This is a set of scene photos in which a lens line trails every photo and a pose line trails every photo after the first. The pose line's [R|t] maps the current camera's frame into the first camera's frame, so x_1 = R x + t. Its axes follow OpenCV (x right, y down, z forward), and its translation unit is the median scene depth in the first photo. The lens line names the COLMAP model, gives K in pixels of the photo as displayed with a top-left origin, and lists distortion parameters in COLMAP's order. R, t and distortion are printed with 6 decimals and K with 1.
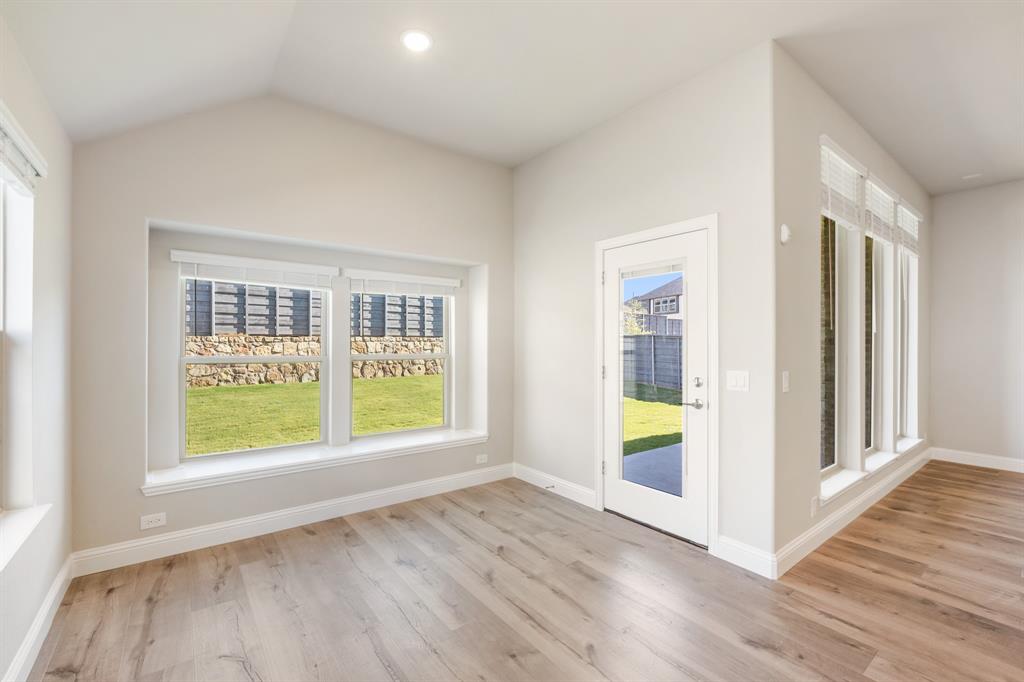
lens RADIAL K [[430.1, 0, 485.5], [0, 430.1, 343.9], [0, 0, 1]] dist [-0.001200, -0.000140]
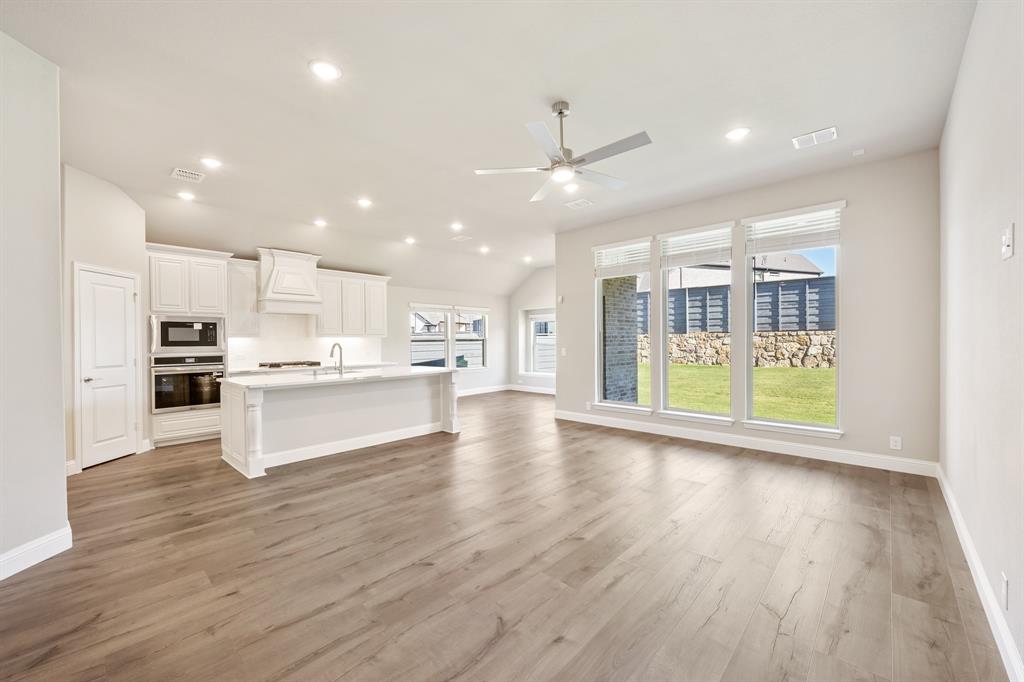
lens RADIAL K [[404.4, 0, 512.0], [0, 404.4, 341.0], [0, 0, 1]] dist [-0.001301, -0.000188]
pose [[0.198765, -0.002186, -0.980045, 2.202386], [0.009209, 0.999958, -0.000363, 0.010135], [0.980004, -0.008953, 0.198776, 0.103099]]
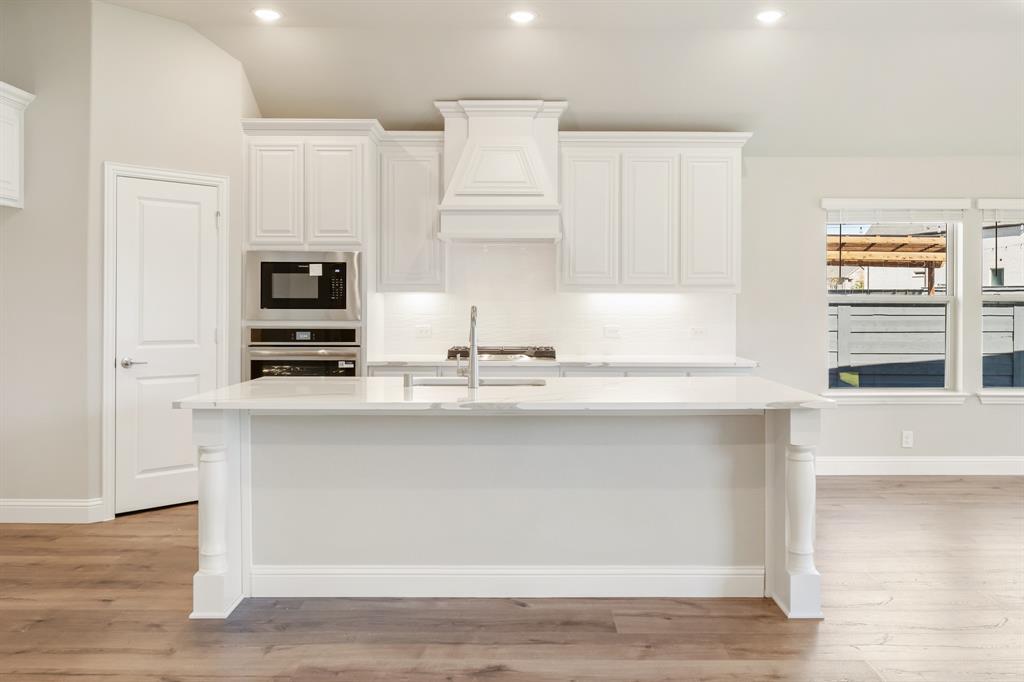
lens RADIAL K [[815.6, 0, 536.3], [0, 815.6, 307.6], [0, 0, 1]] dist [-0.003459, 0.003104]
pose [[-0.577630, -0.000087, -0.816299, 1.557064], [-0.004335, 0.999986, 0.002962, 0.009291], [0.816287, 0.005250, -0.577622, 0.481609]]
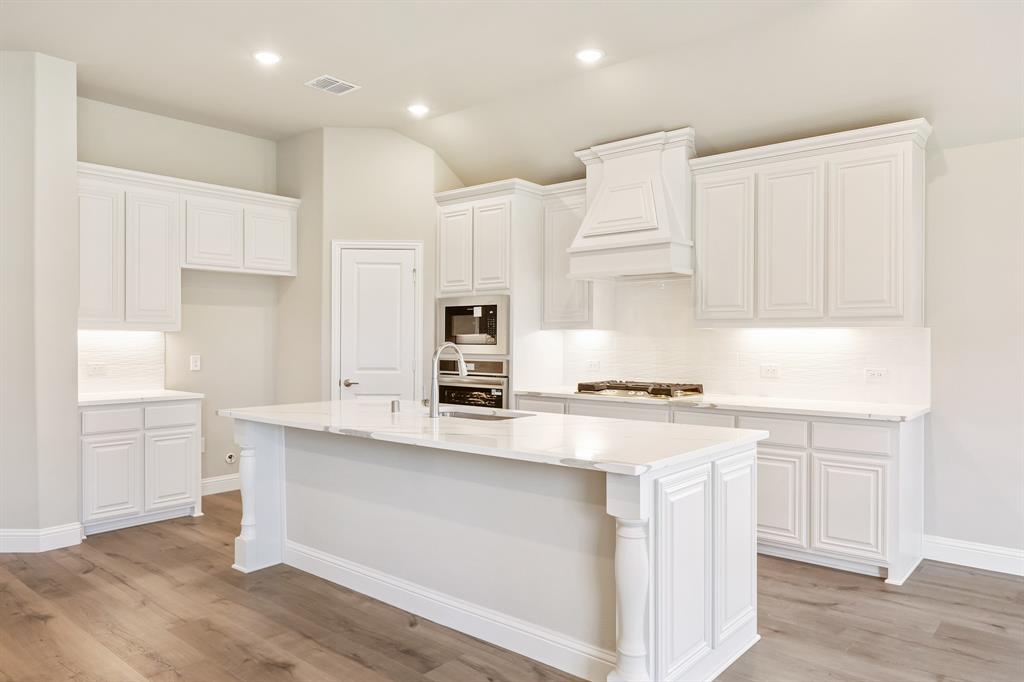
lens RADIAL K [[698.8, 0, 494.1], [0, 698.8, 341.3], [0, 0, 1]] dist [-0.003236, 0.001044]
pose [[-0.974611, -0.002411, -0.223890, 0.883122], [-0.003227, 0.999989, 0.003278, 0.005756], [0.223880, 0.003917, -0.974609, 0.784751]]
